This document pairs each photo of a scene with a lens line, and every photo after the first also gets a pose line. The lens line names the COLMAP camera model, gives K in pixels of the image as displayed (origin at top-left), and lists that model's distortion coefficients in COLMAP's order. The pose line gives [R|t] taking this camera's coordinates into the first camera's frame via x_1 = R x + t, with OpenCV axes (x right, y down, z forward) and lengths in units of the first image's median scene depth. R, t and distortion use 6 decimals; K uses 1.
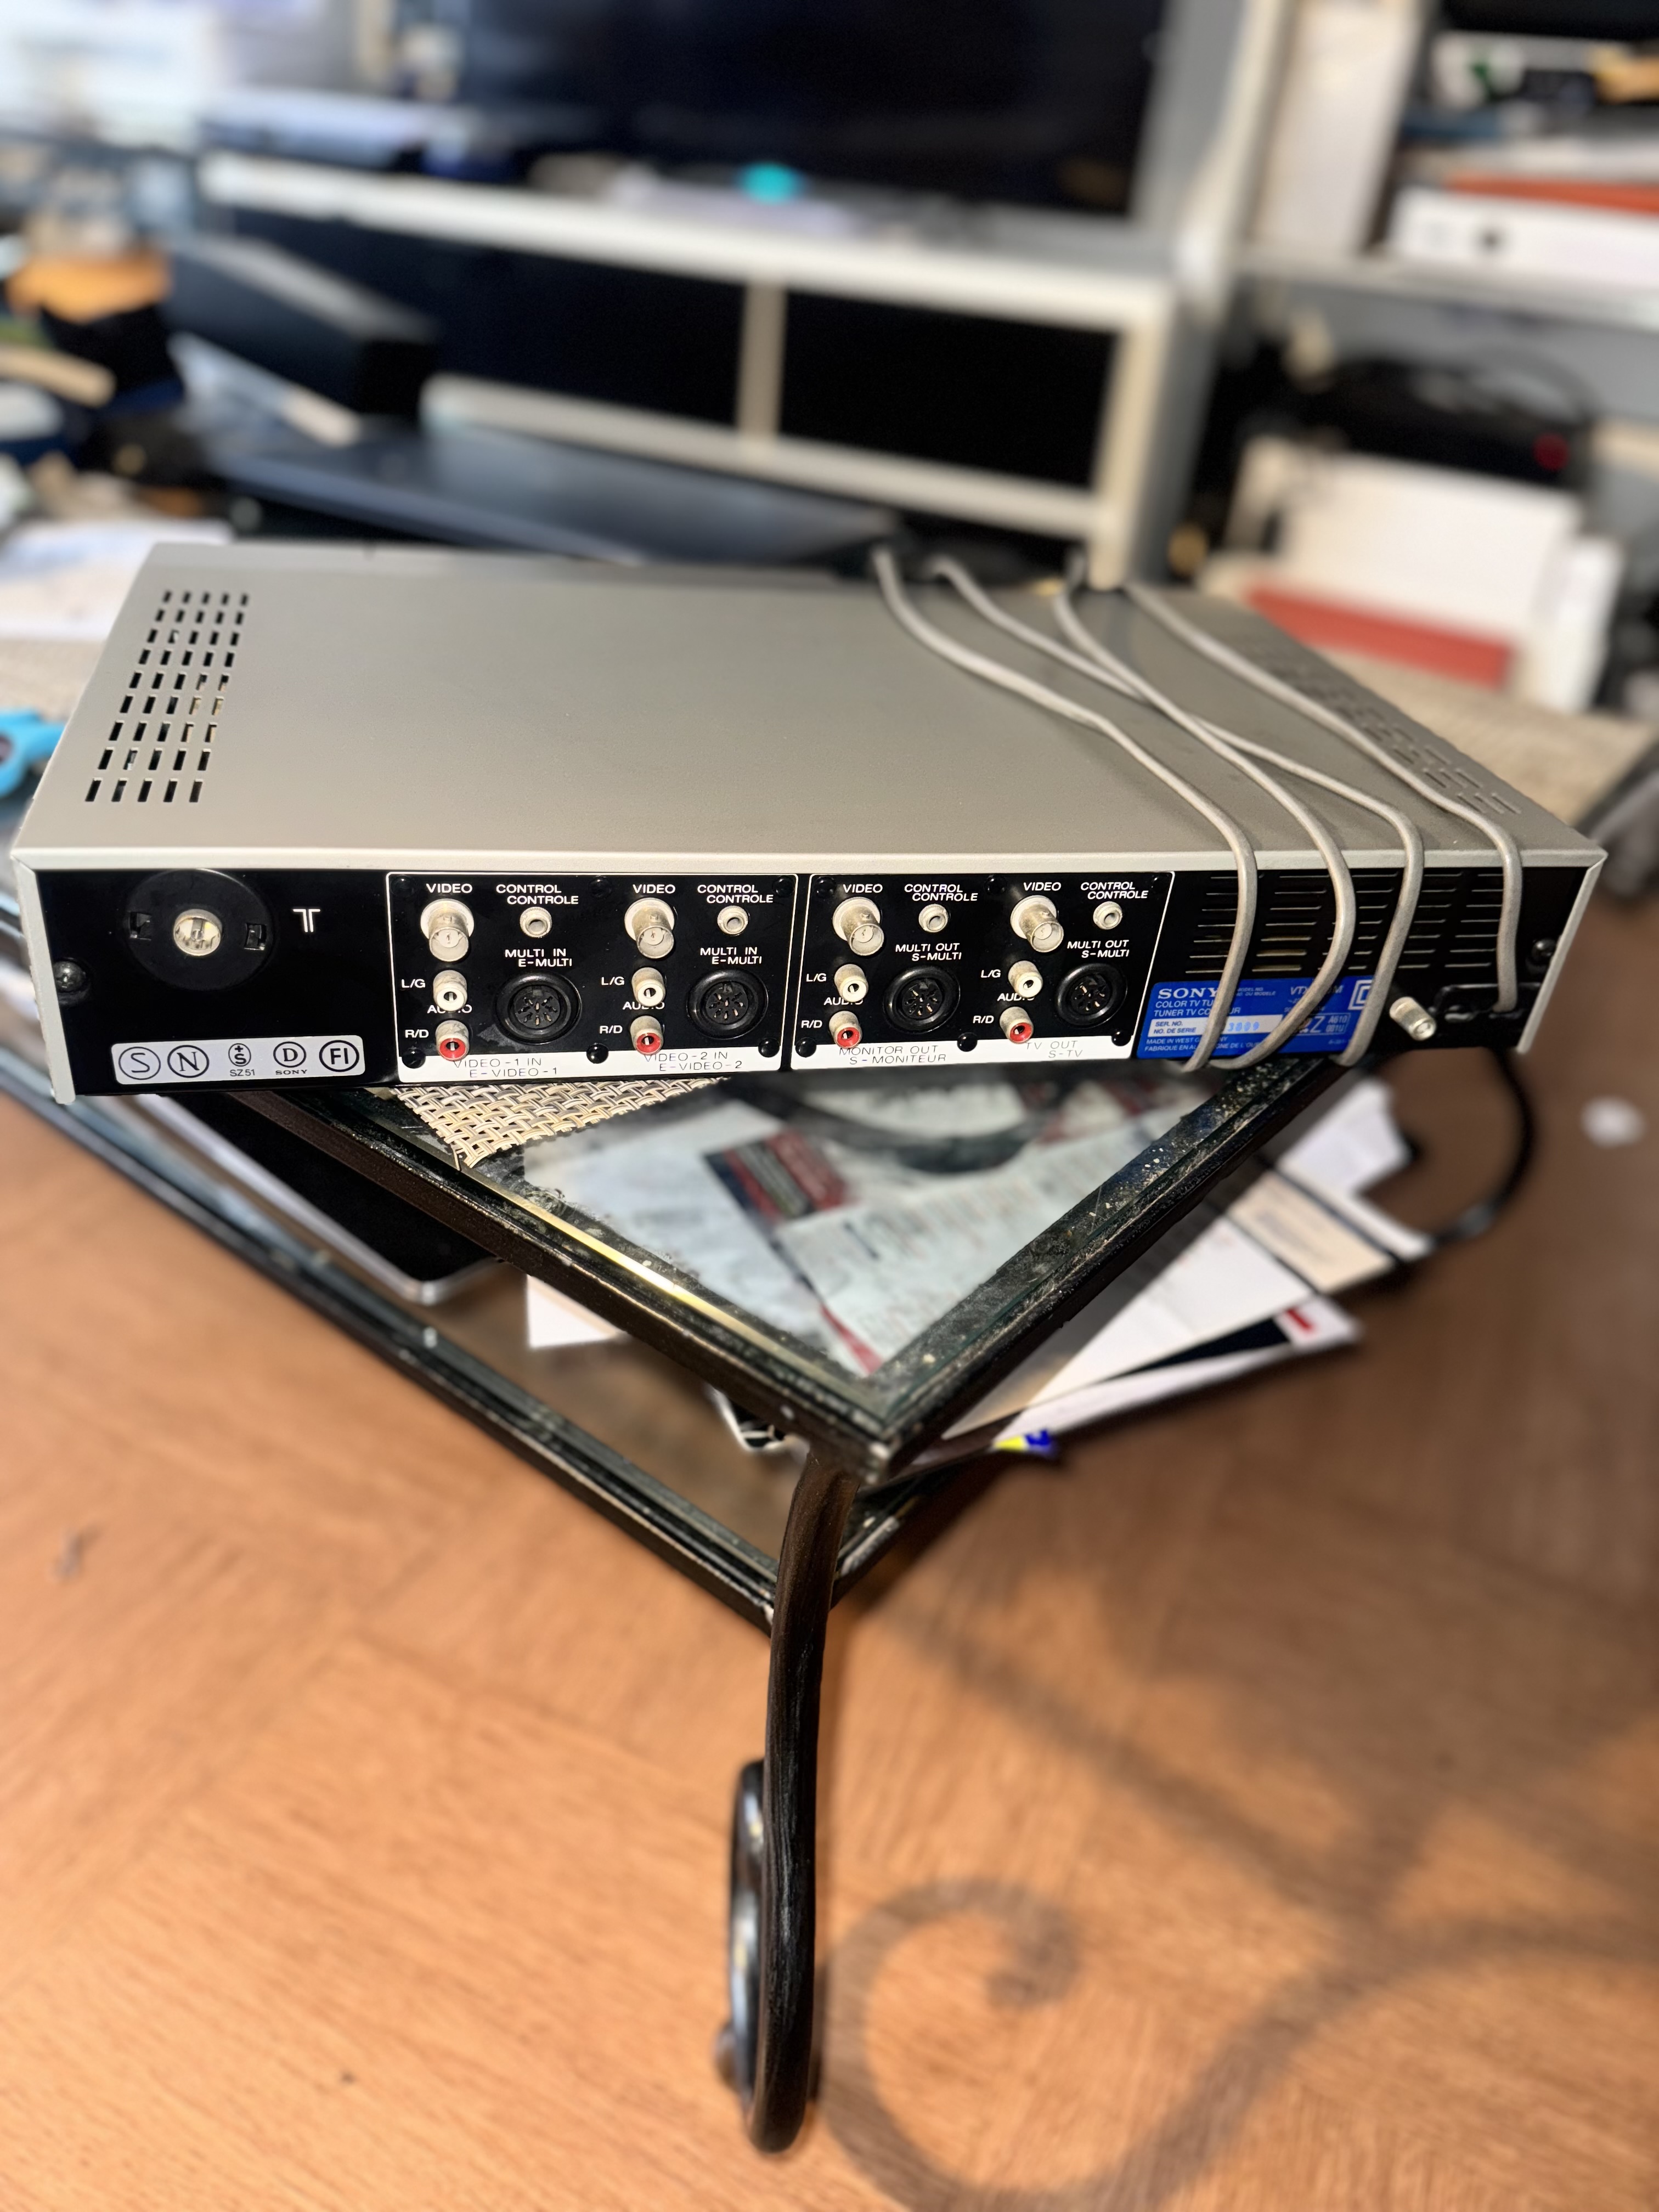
lens RADIAL K [[1571.5, 0, 829.5], [0, 1571.5, 1106.0], [0, 0, 1]] dist [0.144291, -0.300944]
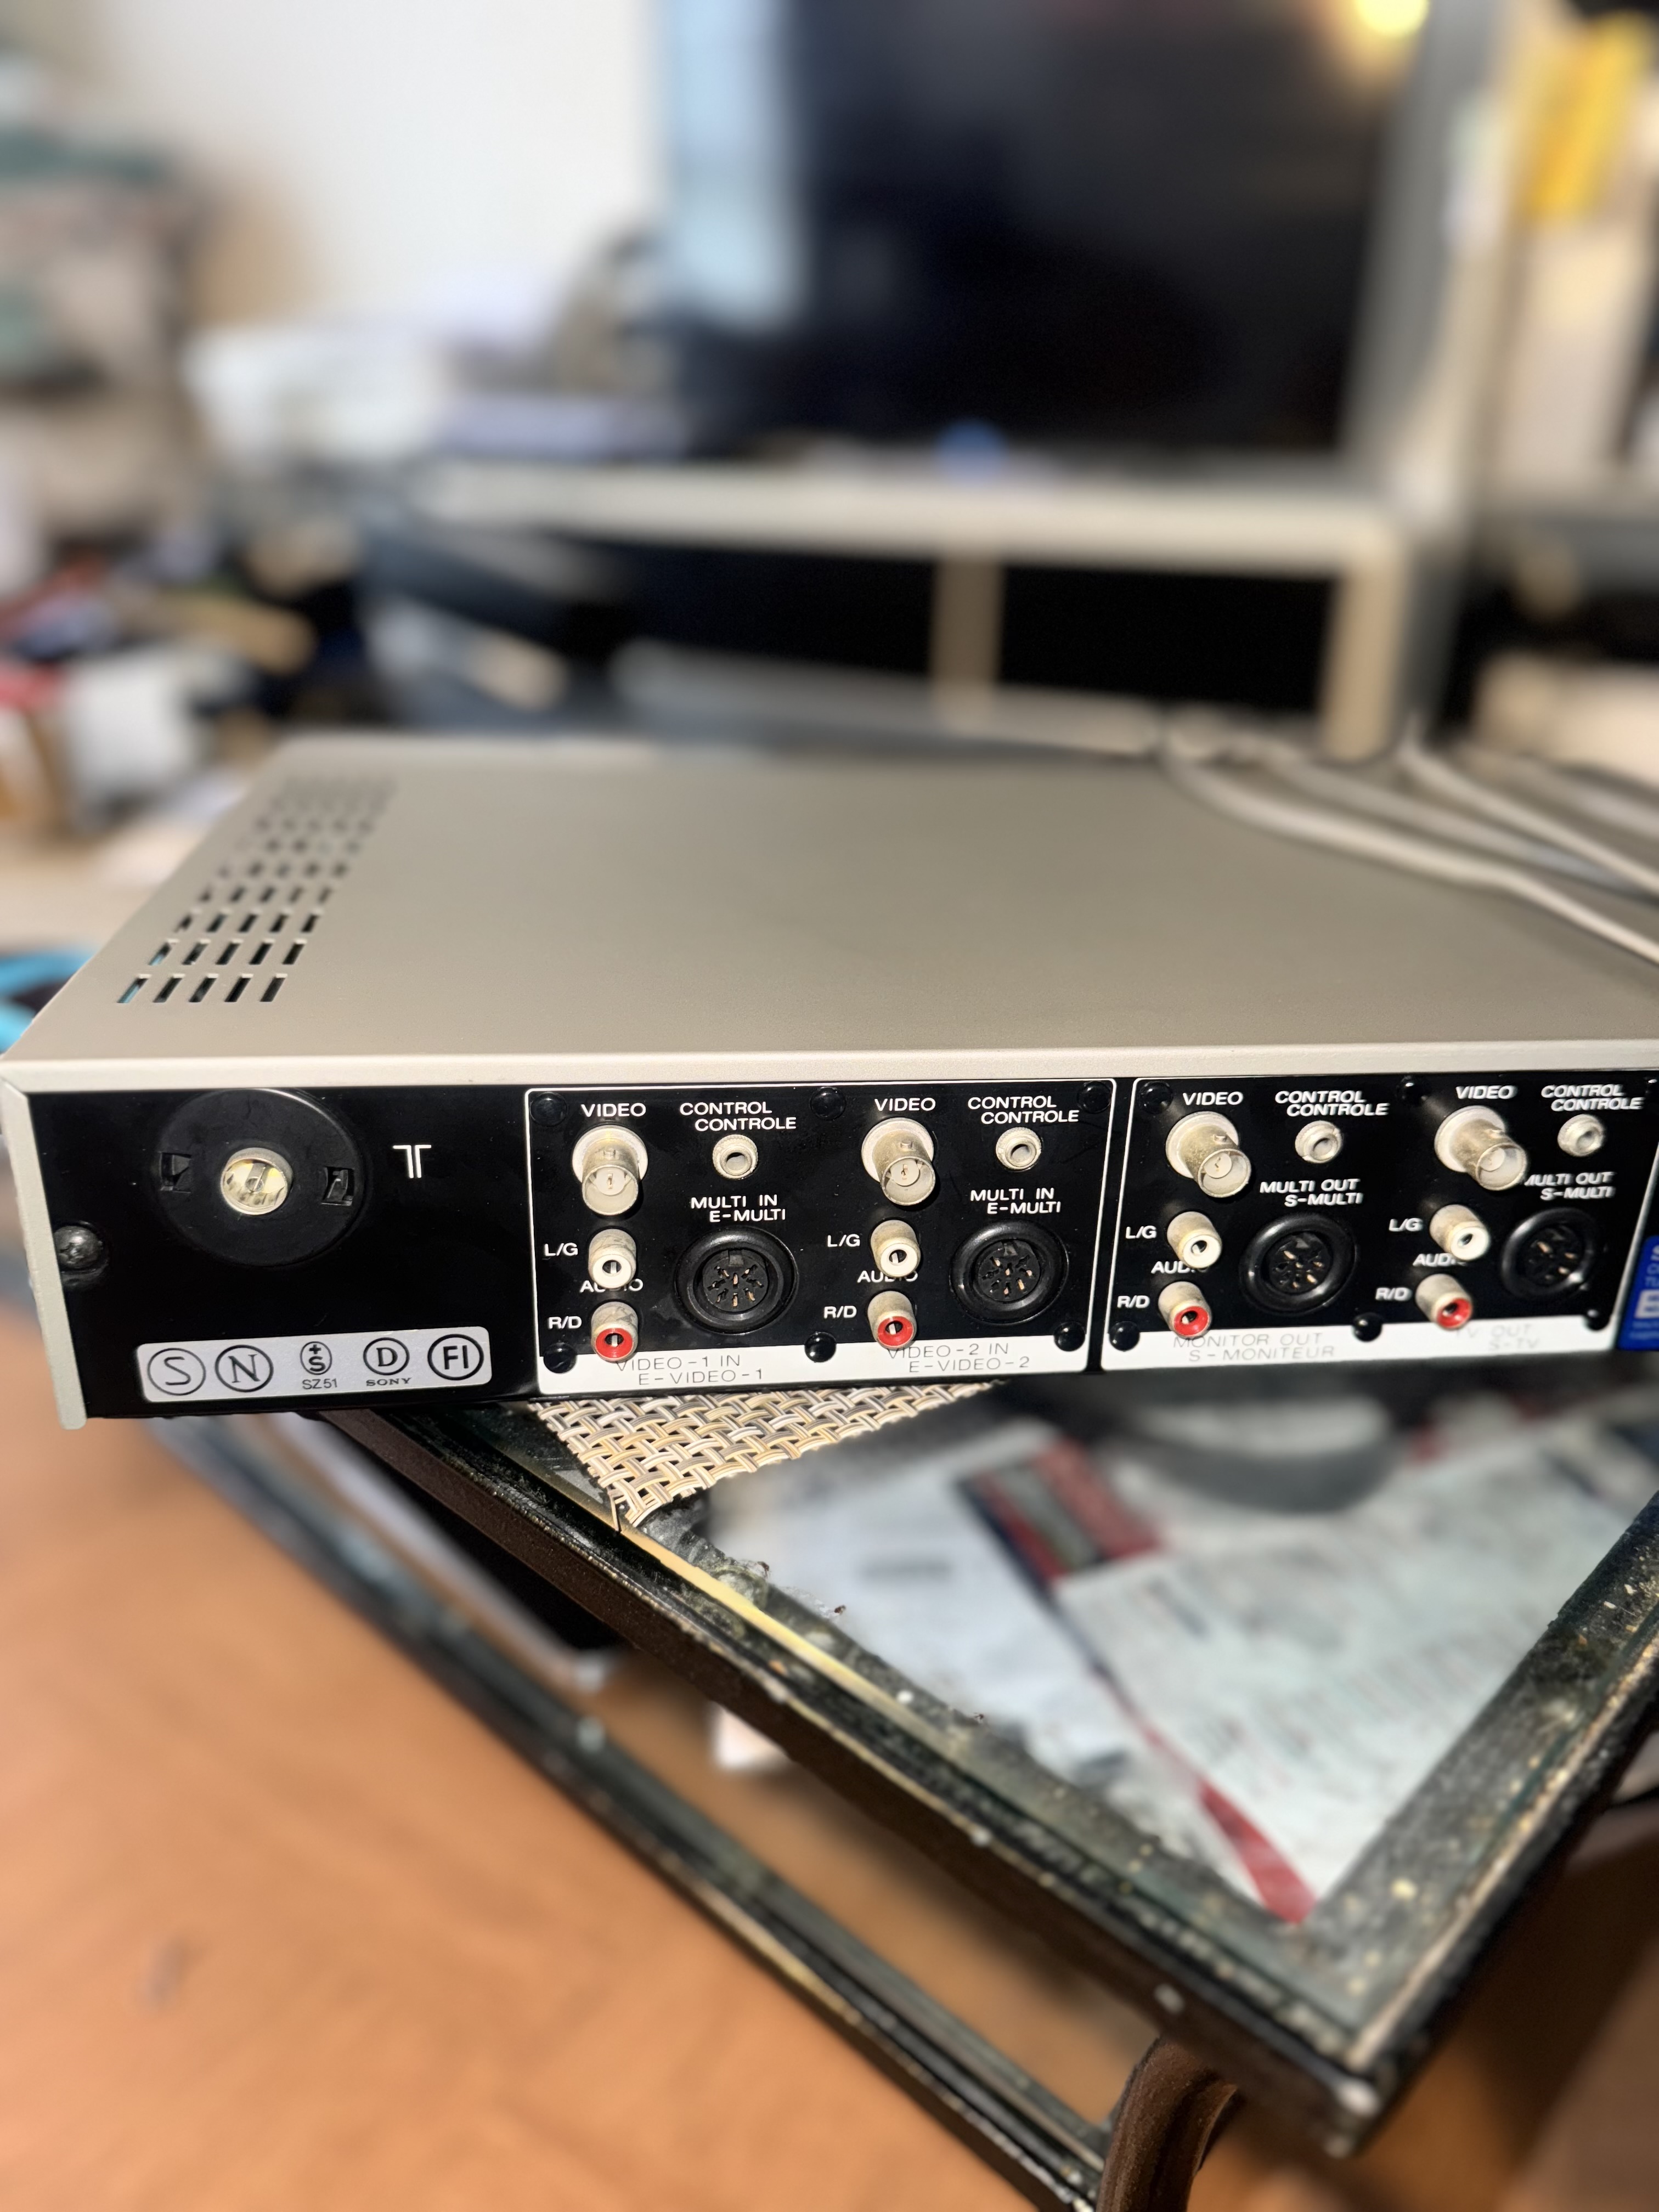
lens RADIAL K [[1571.5, 0, 829.5], [0, 1571.5, 1106.0], [0, 0, 1]] dist [0.144291, -0.300944]
pose [[0.992486, -0.024689, -0.119840, -0.059944], [0.003677, 0.985007, -0.172475, -0.019018], [0.122301, 0.170739, 0.977697, 0.319544]]
